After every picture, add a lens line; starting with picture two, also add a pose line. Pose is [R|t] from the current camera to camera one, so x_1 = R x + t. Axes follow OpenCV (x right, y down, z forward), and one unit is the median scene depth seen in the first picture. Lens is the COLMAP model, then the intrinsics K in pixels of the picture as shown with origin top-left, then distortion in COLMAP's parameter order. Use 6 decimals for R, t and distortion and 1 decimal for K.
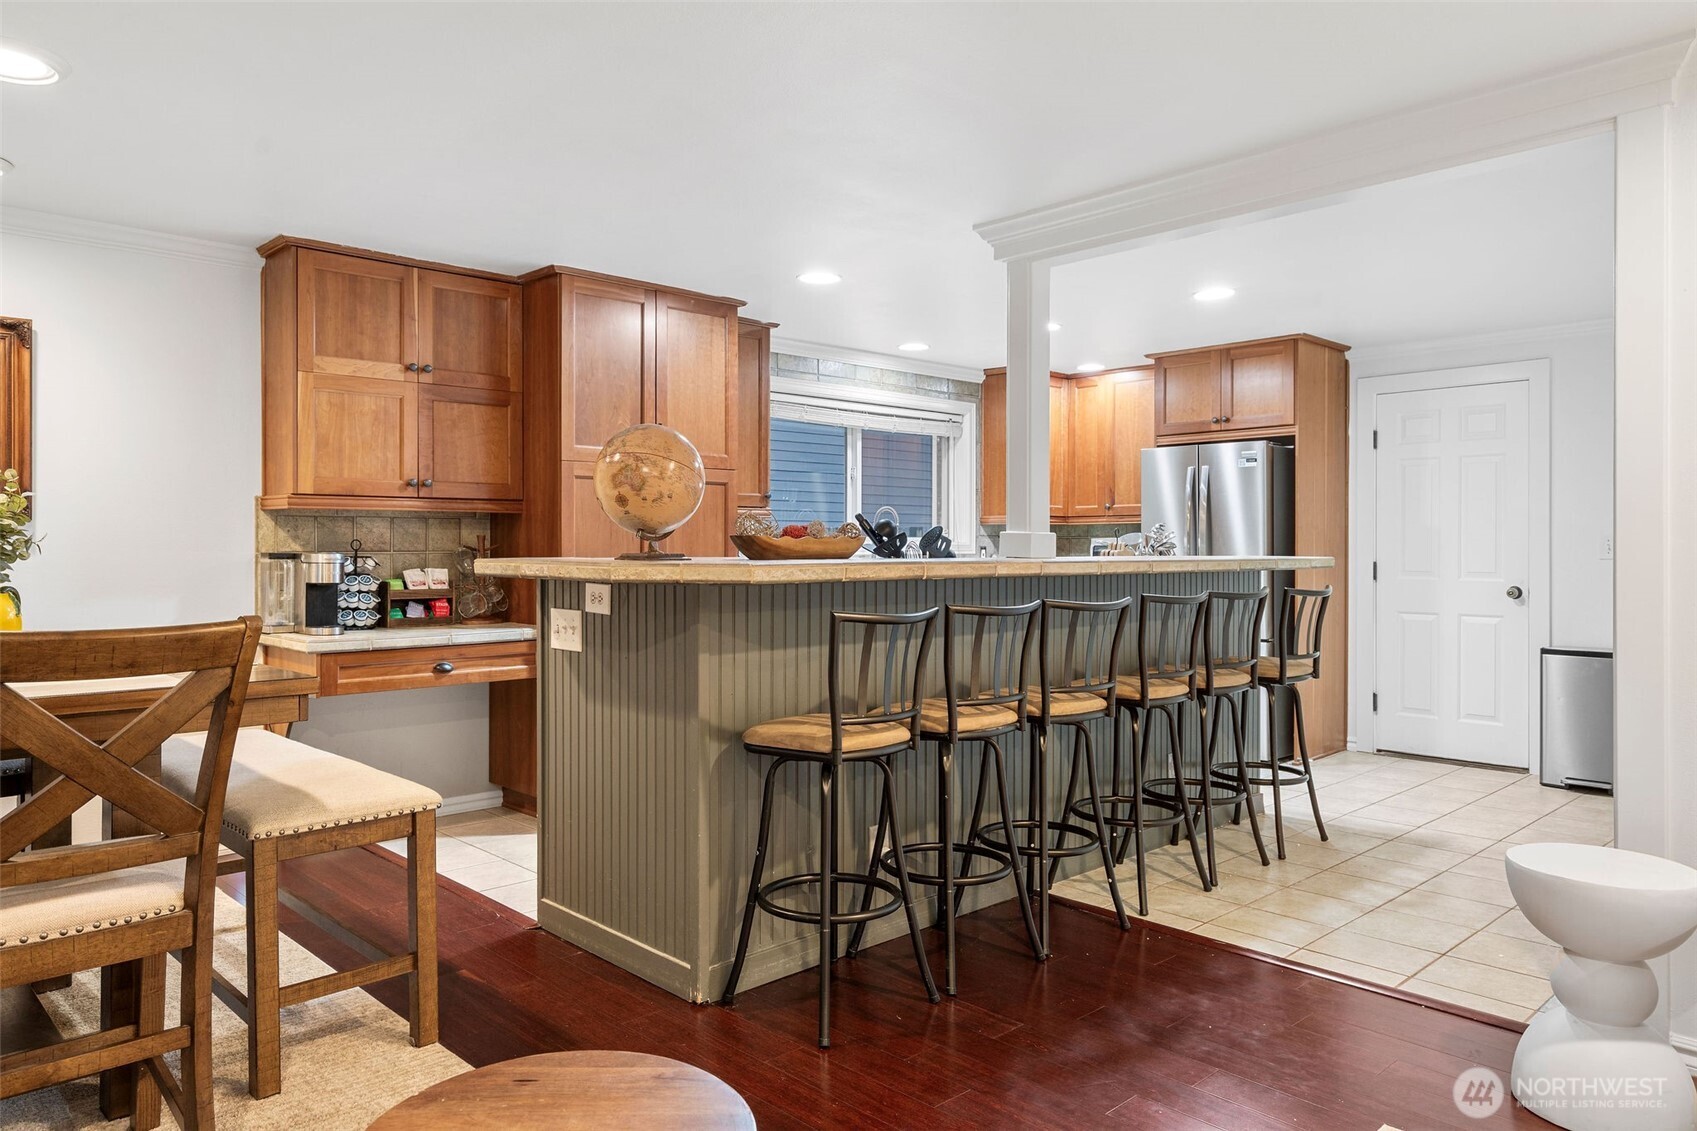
lens RADIAL K [[1138.6, 0, 844.1], [0, 1138.6, 550.7], [0, 0, 1]] dist [0.010005, 0.000411]
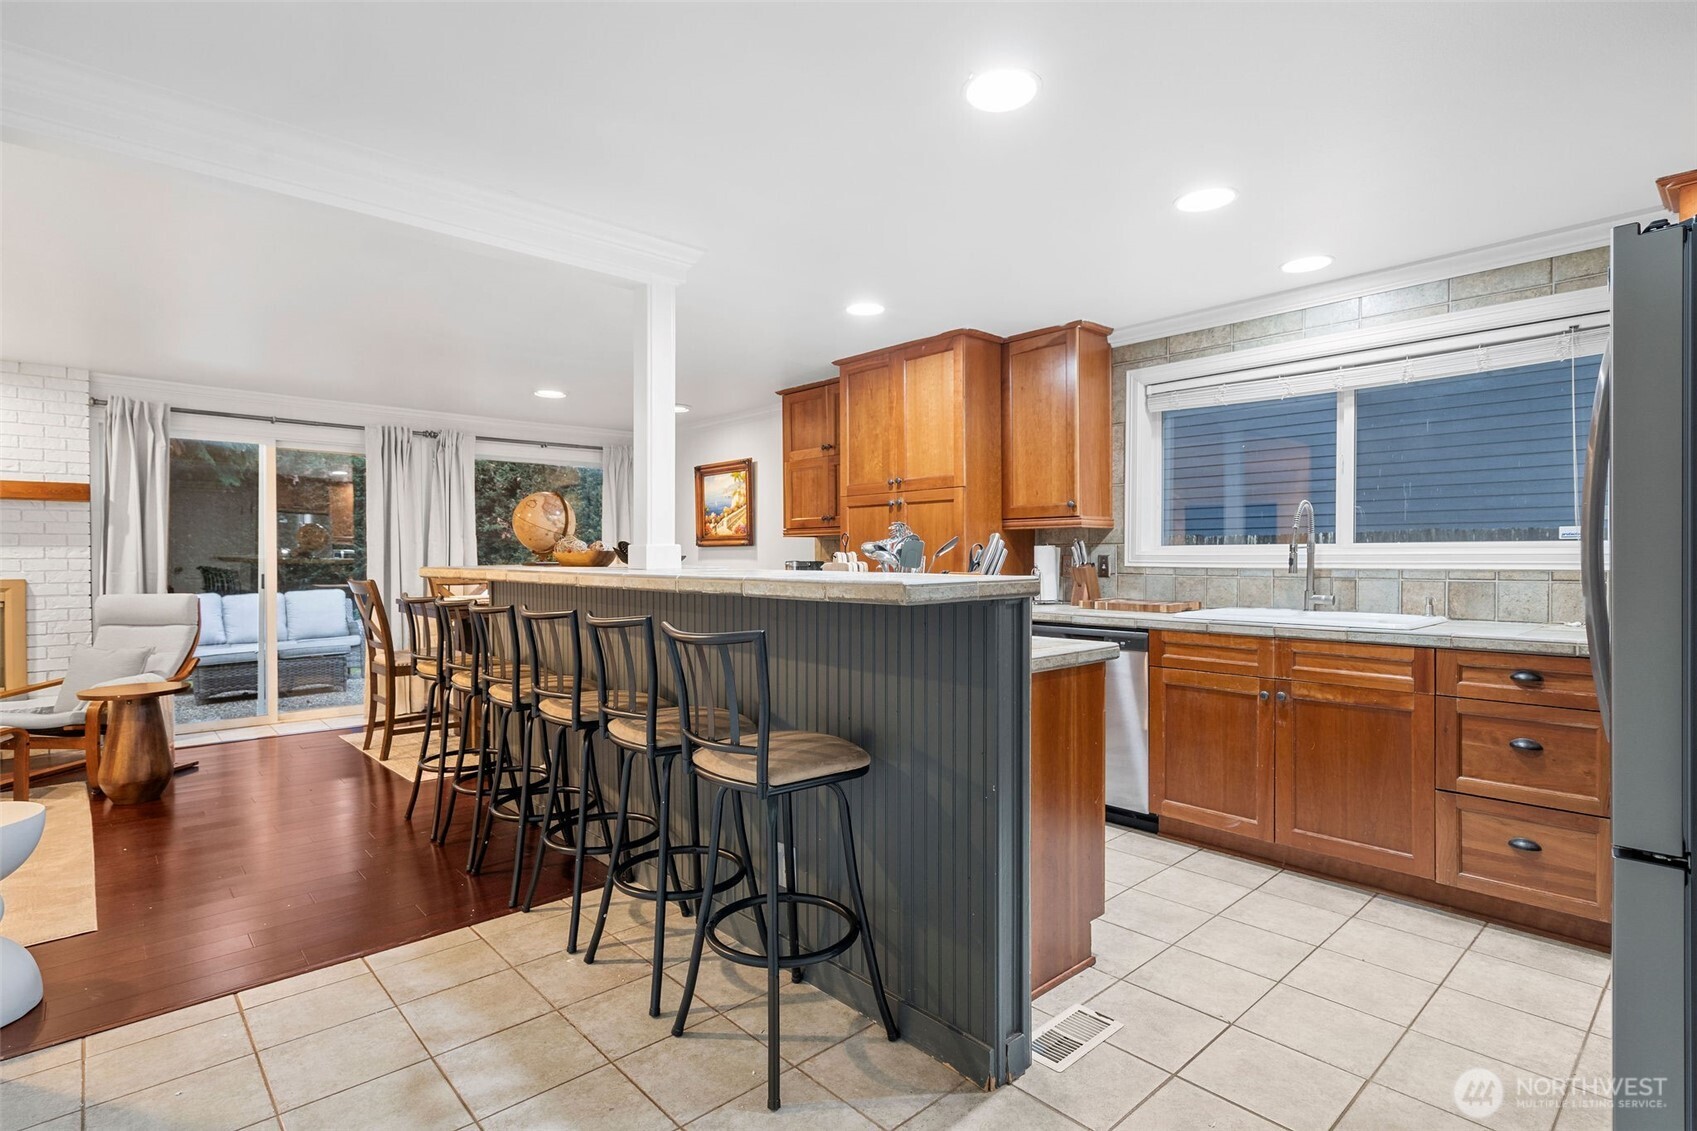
lens RADIAL K [[844.3, 0, 848.5], [0, 844.3, 565.5], [0, 0, 1]] dist [0.001075, -0.000046]
pose [[-0.019542, 0.010197, -0.999757, 0.821690], [-0.001701, 0.999946, 0.010232, -0.004556], [0.999808, 0.001901, -0.019523, 1.051760]]
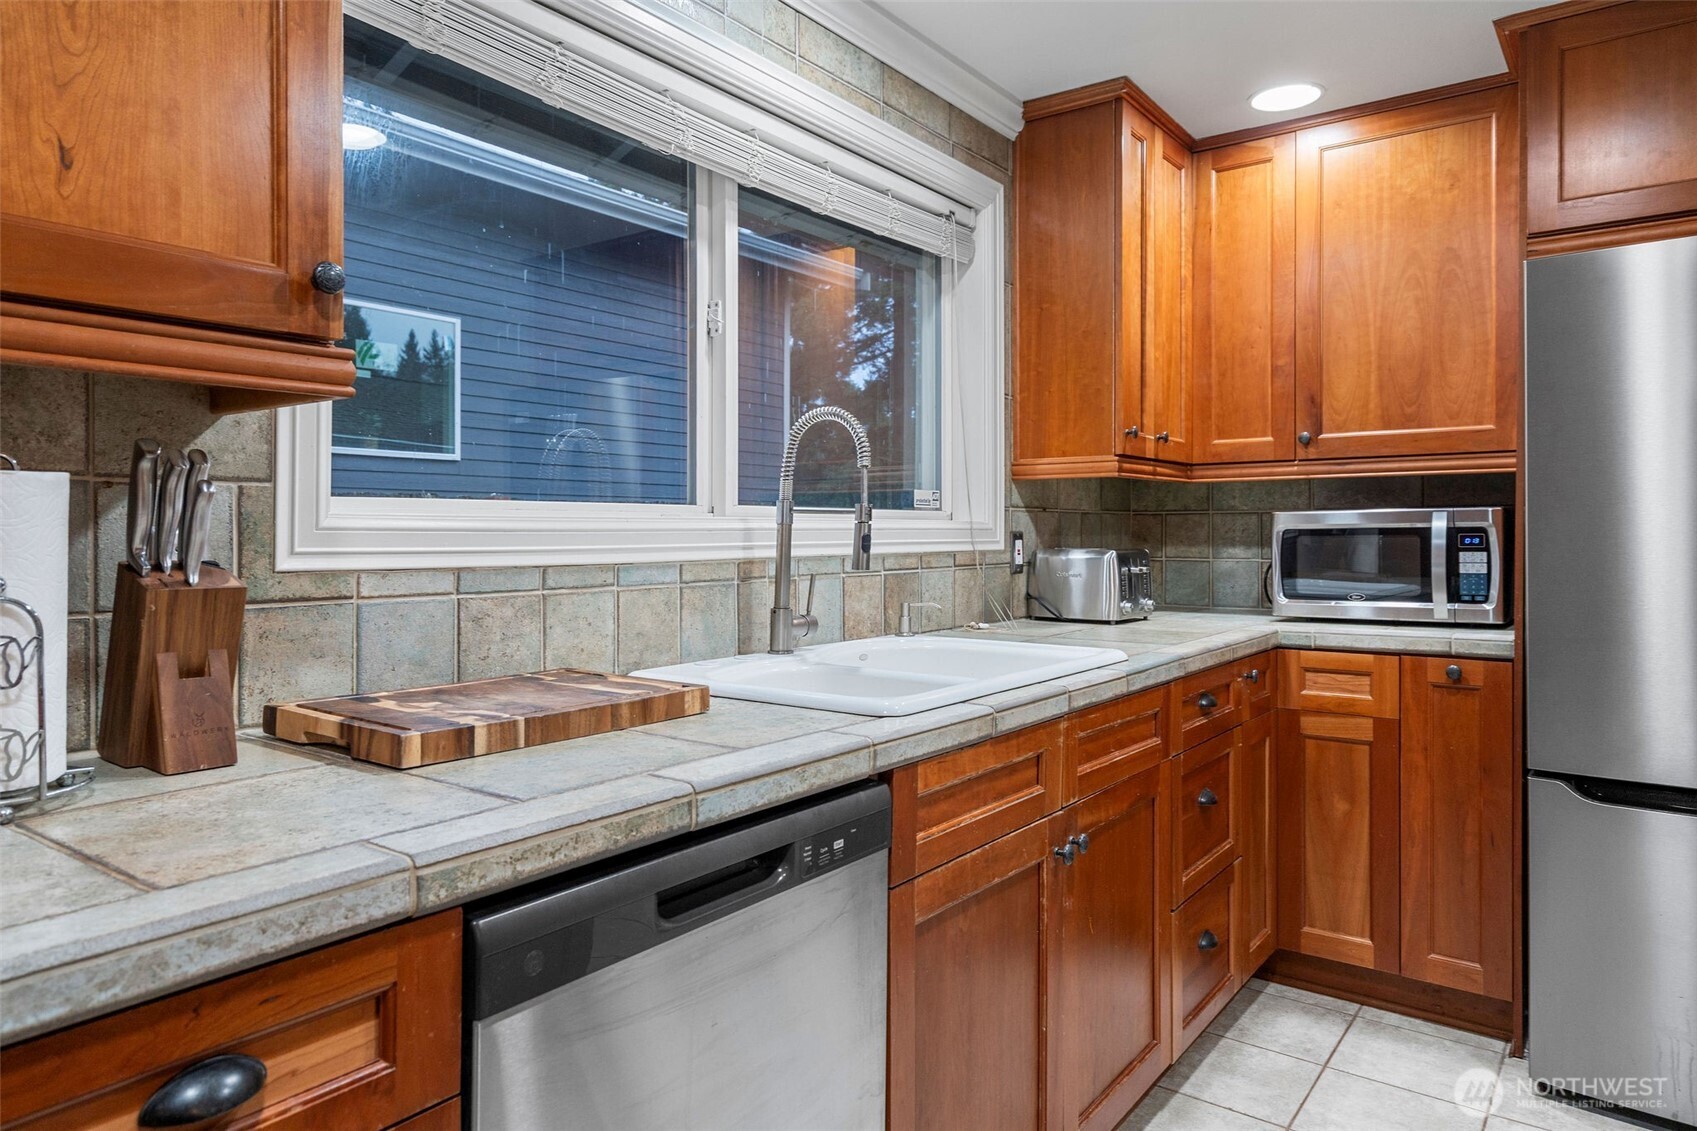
lens RADIAL K [[1085.6, 0, 854.4], [0, 1085.6, 530.7], [0, 0, 1]] dist [0.003276, 0.000730]
pose [[0.984175, -0.002898, 0.177174, -0.012614], [0.003788, 0.999982, -0.004686, -0.003985], [-0.177157, 0.005283, 0.984168, 1.014754]]
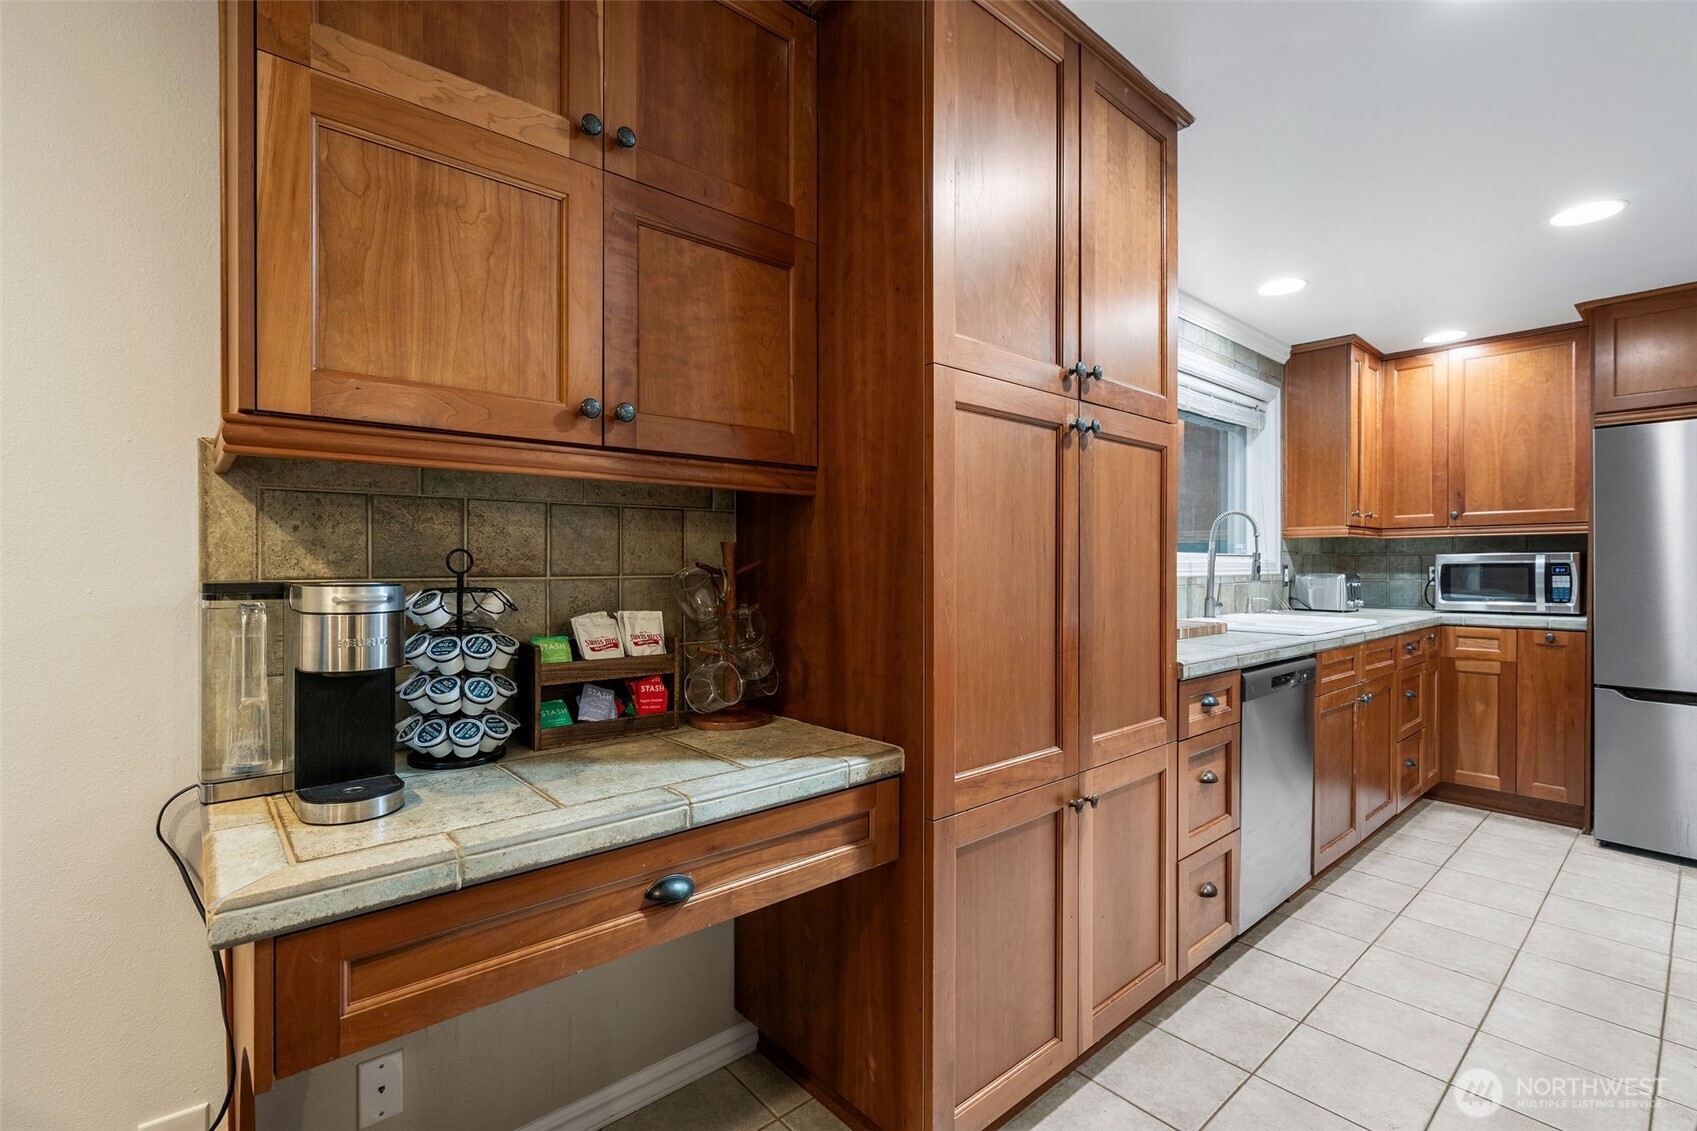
lens RADIAL K [[761.0, 0, 848.5], [0, 761.0, 565.5], [0, 0, 1]] dist [-0.005370, -0.000446]
pose [[0.998991, -0.000863, -0.044901, -0.272067], [0.000716, 0.999994, -0.003304, -0.002617], [0.044904, 0.003269, 0.998986, 0.728074]]
